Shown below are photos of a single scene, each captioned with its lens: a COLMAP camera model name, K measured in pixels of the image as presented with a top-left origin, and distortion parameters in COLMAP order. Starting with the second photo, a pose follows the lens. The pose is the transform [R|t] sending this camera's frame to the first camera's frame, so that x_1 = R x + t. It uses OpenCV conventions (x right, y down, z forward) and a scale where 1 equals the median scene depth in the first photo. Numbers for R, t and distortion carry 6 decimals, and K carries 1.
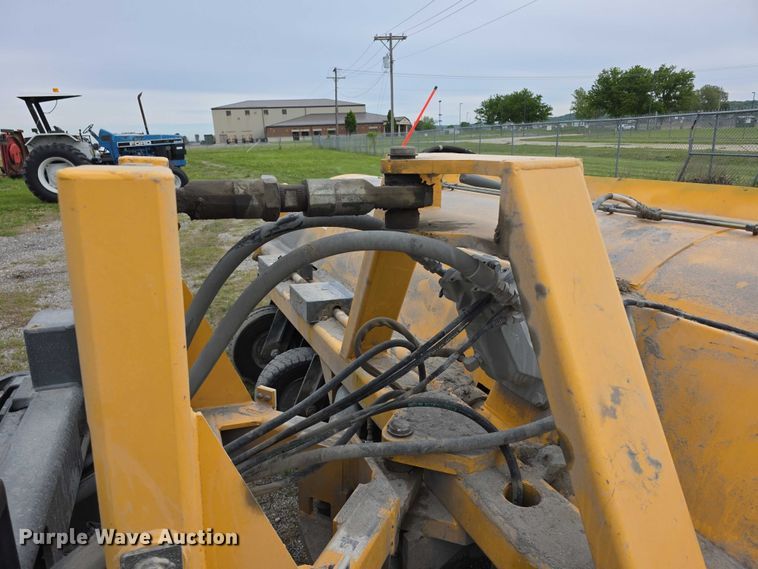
lens RADIAL K [[517.2, 0, 378.9], [0, 517.2, 290.0], [0, 0, 1]] dist [0.063257, -0.059225]
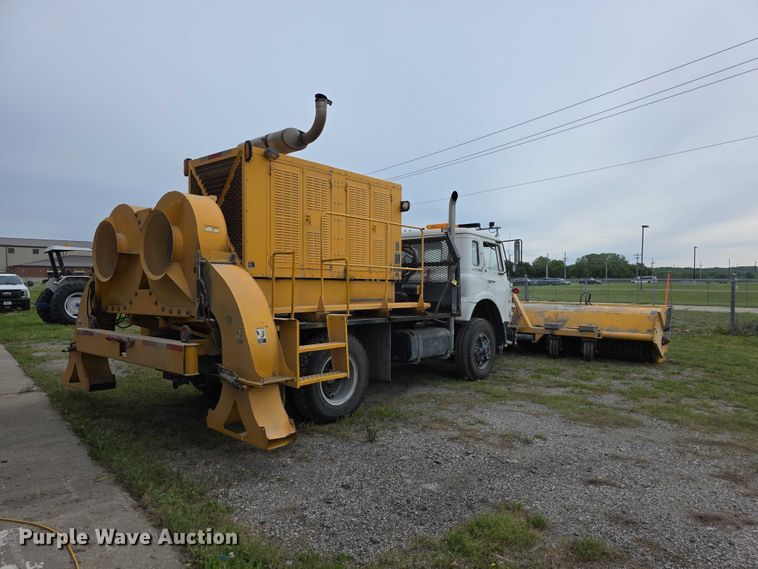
lens RADIAL K [[517.2, 0, 378.9], [0, 517.2, 290.0], [0, 0, 1]] dist [0.063257, -0.059225]
pose [[0.874729, 0.033237, 0.483471, -0.117631], [0.099950, 0.963823, -0.247094, 0.032032], [-0.474193, 0.264463, 0.839762, -0.105551]]
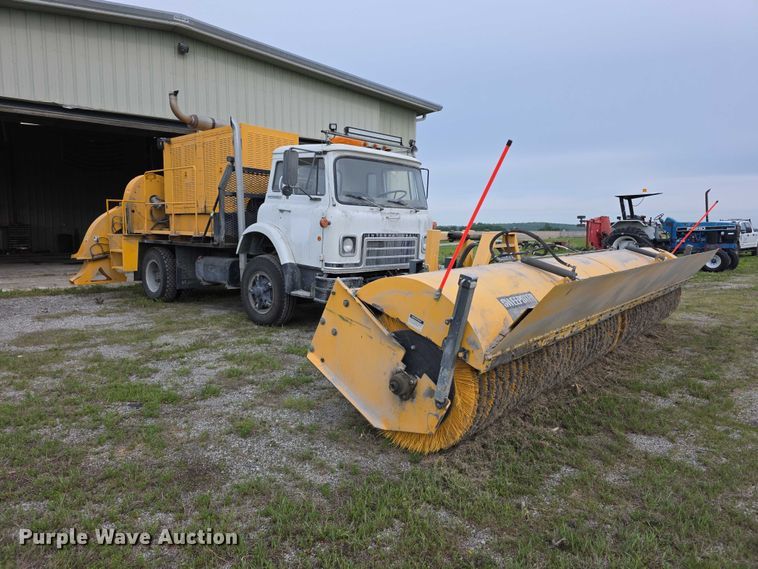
lens RADIAL K [[517.2, 0, 378.9], [0, 517.2, 290.0], [0, 0, 1]] dist [0.063257, -0.059225]
pose [[0.411087, 0.146298, -0.899780, 0.076413], [-0.278347, 0.960045, 0.028927, 0.006382], [0.868061, 0.238560, 0.435384, -0.031621]]
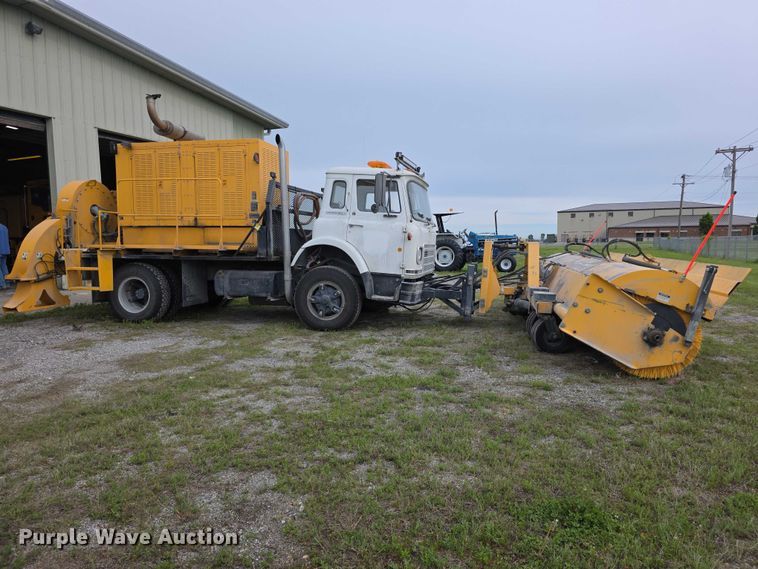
lens RADIAL K [[521.8, 0, 378.7], [0, 521.8, 297.7], [0, 0, 1]] dist [0.069478, -0.065372]
pose [[0.808561, 0.099175, -0.579994, 0.046005], [-0.194298, 0.975405, -0.104081, 0.026813], [0.555407, 0.196847, 0.807945, -0.096526]]
